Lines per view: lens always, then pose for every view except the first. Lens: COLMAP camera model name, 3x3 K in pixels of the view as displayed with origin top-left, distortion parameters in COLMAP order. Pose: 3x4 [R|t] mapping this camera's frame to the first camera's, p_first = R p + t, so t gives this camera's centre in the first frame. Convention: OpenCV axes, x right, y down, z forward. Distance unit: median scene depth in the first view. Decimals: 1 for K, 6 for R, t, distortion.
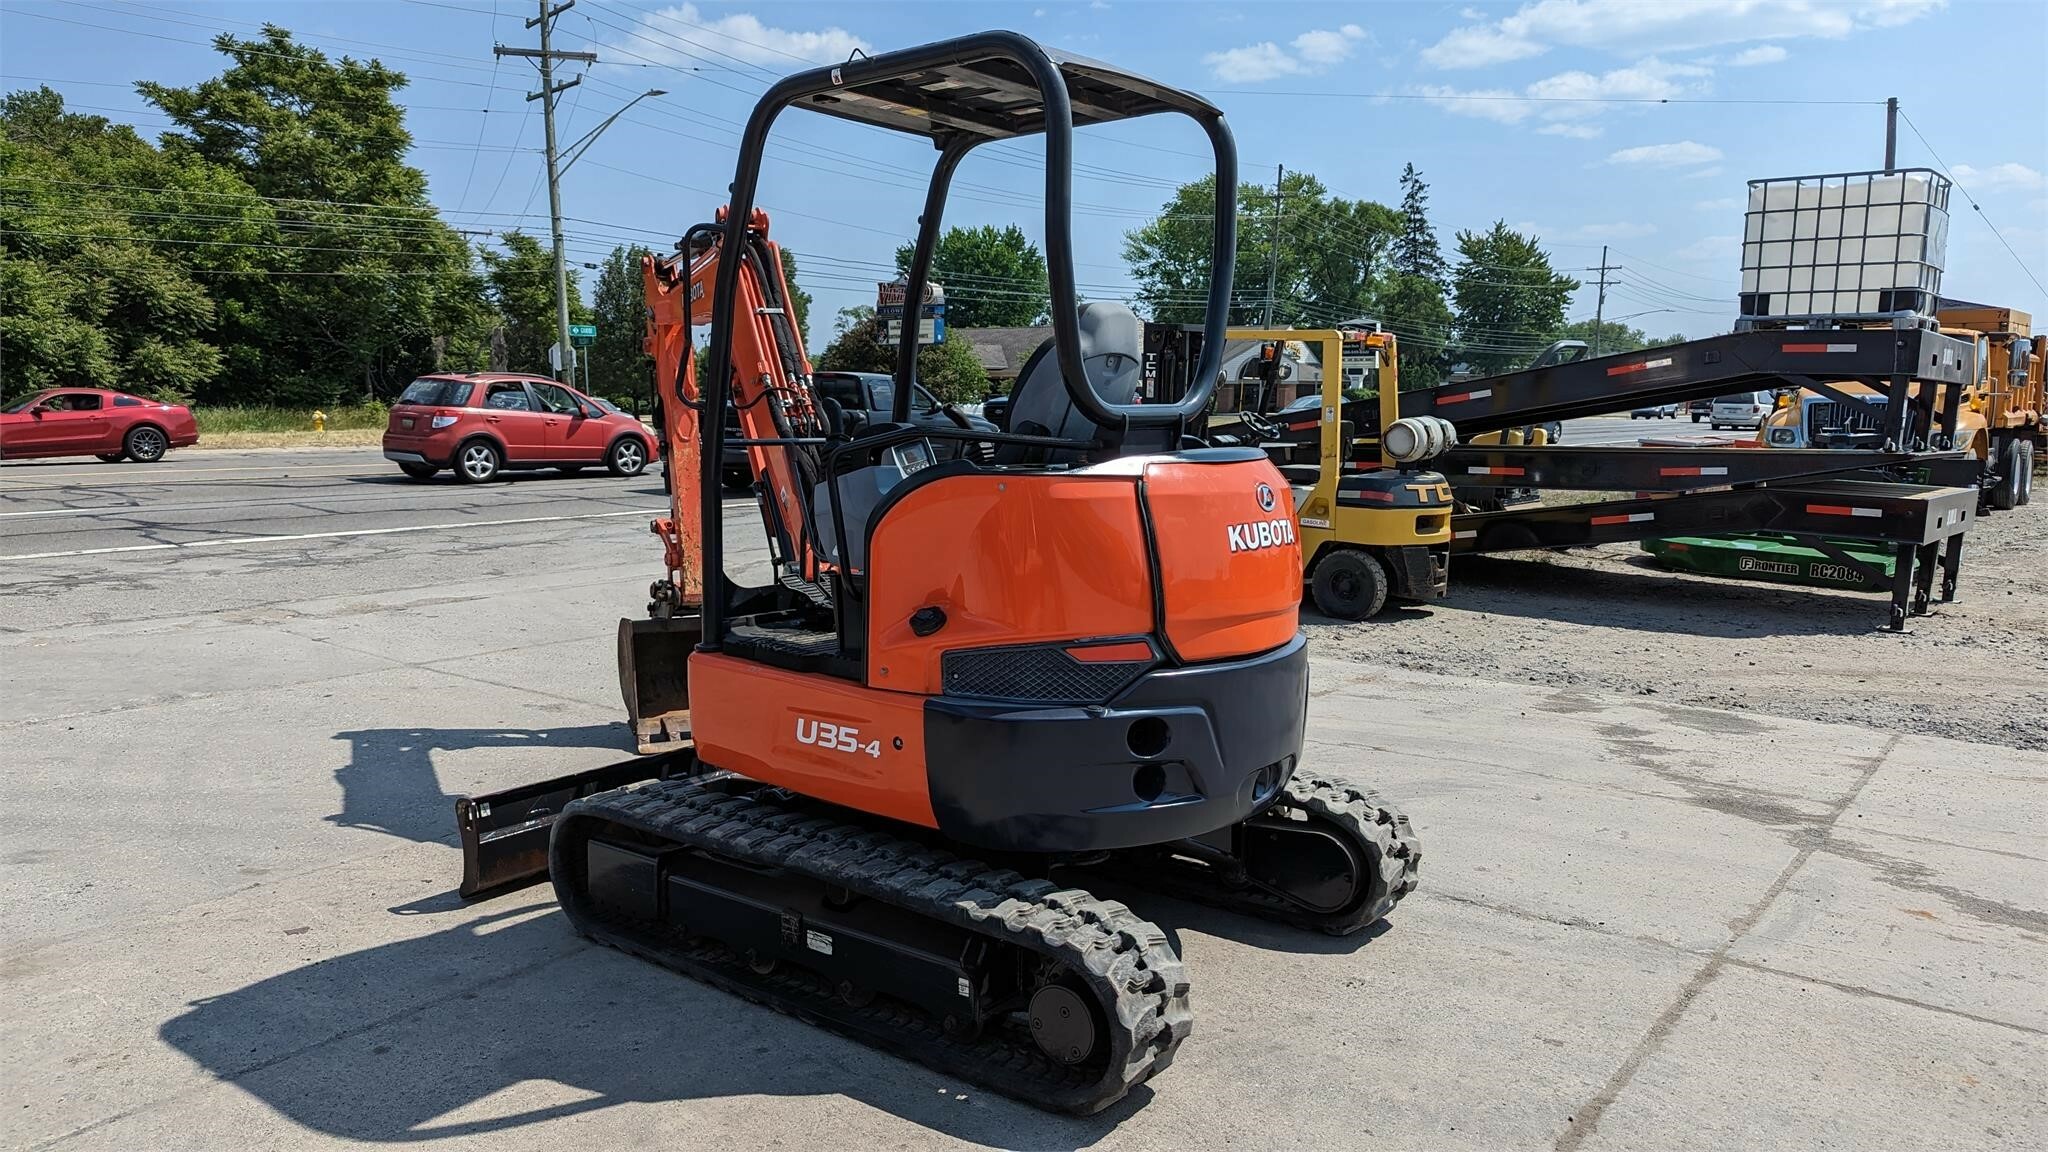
lens RADIAL K [[1453.4, 0, 1014.0], [0, 1453.4, 569.7], [0, 0, 1]] dist [0.067408, -0.062485]
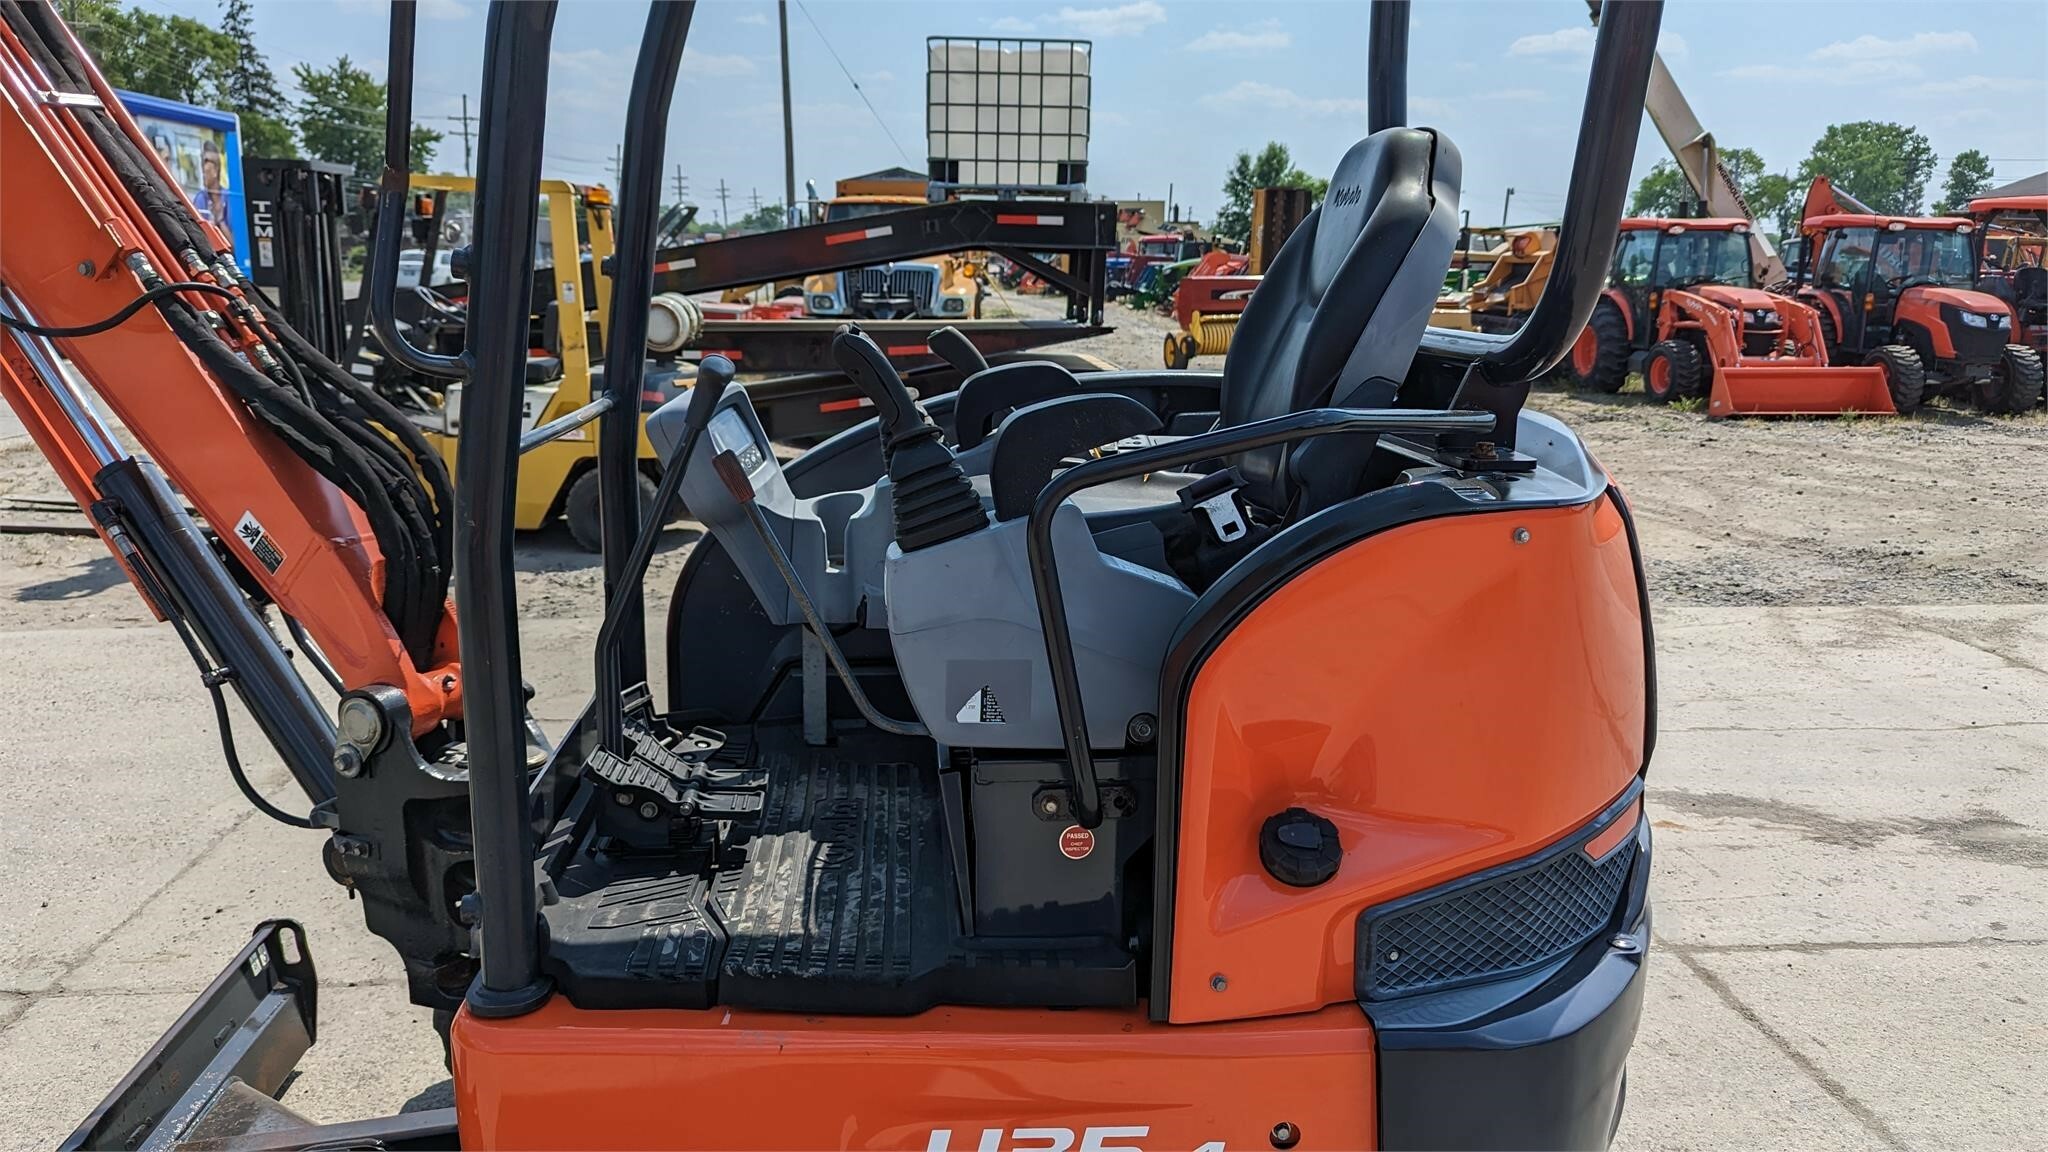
lens RADIAL K [[1453.4, 0, 1024.2], [0, 1453.4, 600.4], [0, 0, 1]] dist [0.067408, -0.062485]
pose [[0.738731, -0.153859, 0.656204, -0.031997], [0.077768, 0.986551, 0.143766, -0.008745], [-0.669499, -0.055173, 0.740761, 0.058069]]
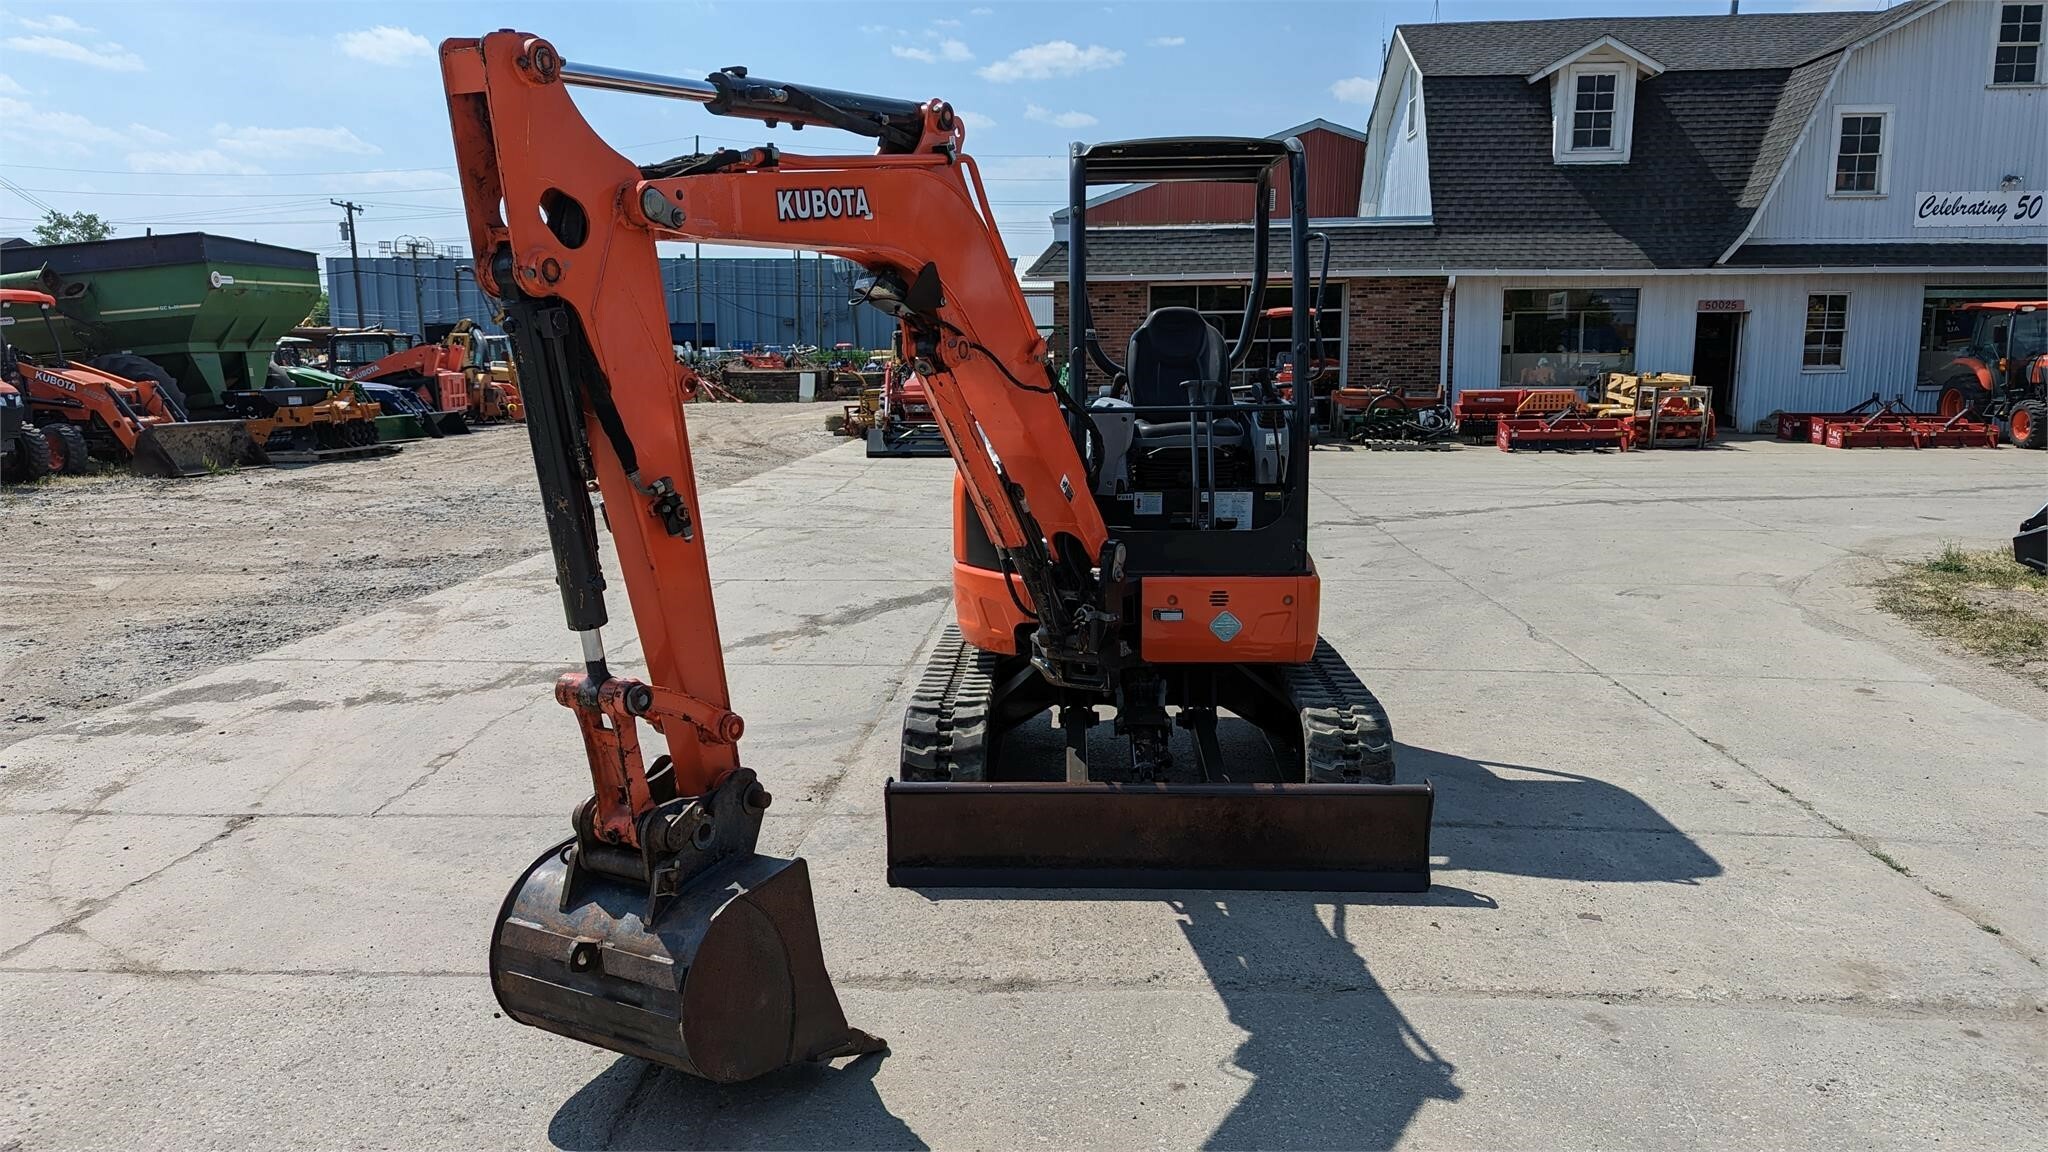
lens RADIAL K [[1453.4, 0, 1014.0], [0, 1453.4, 581.9], [0, 0, 1]] dist [0.067408, -0.062485]
pose [[-0.569213, -0.134147, 0.811172, -0.099622], [0.099771, 0.968039, 0.230100, -0.023037], [-0.816114, 0.211907, -0.537637, 0.172865]]
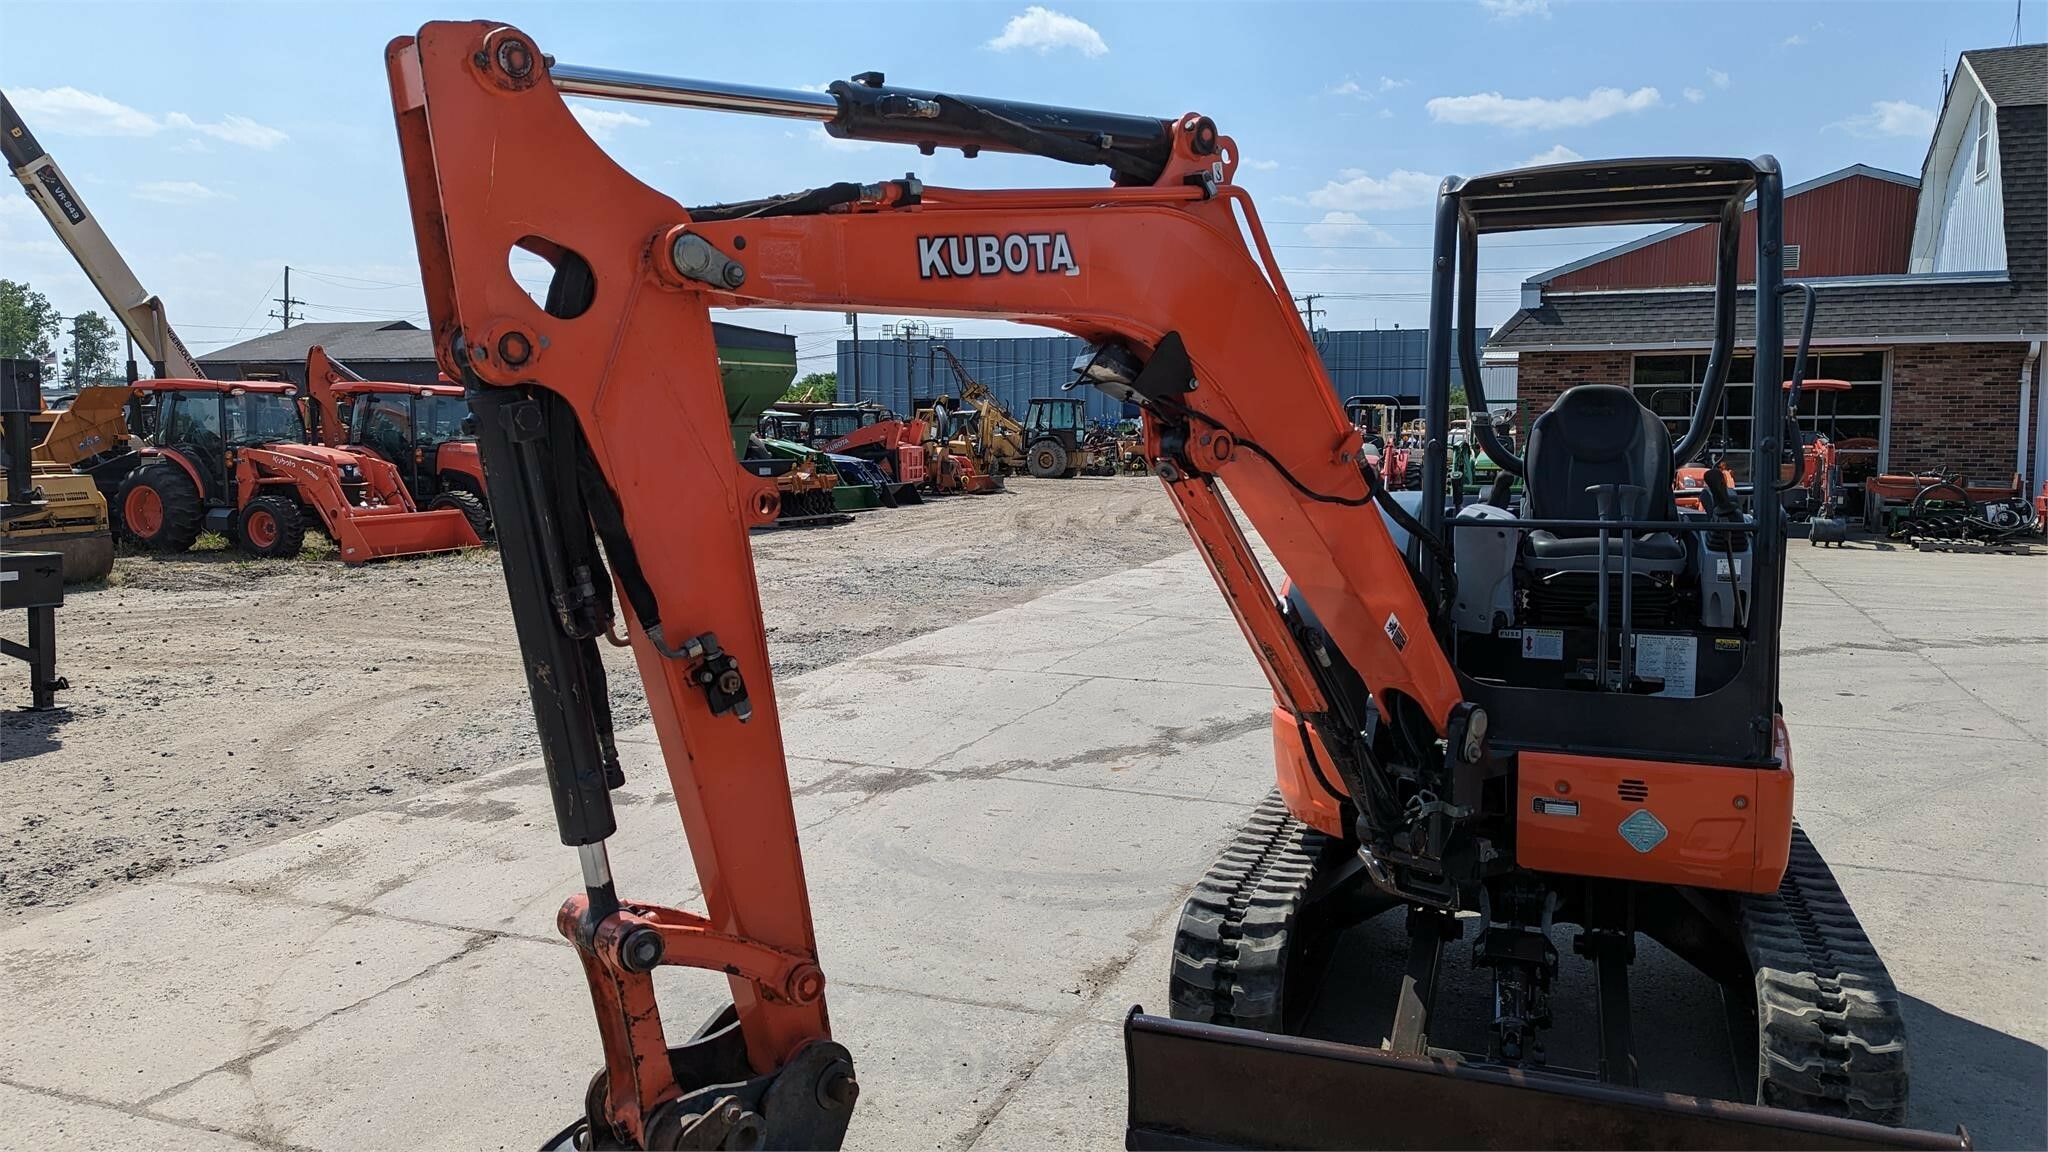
lens RADIAL K [[1453.4, 0, 1010.5], [0, 1453.4, 551.9], [0, 0, 1]] dist [0.067408, -0.062485]
pose [[-0.283763, -0.092757, 0.954398, -0.083677], [0.111564, 0.985357, 0.128936, -0.021546], [-0.952382, 0.143064, -0.269259, 0.151978]]
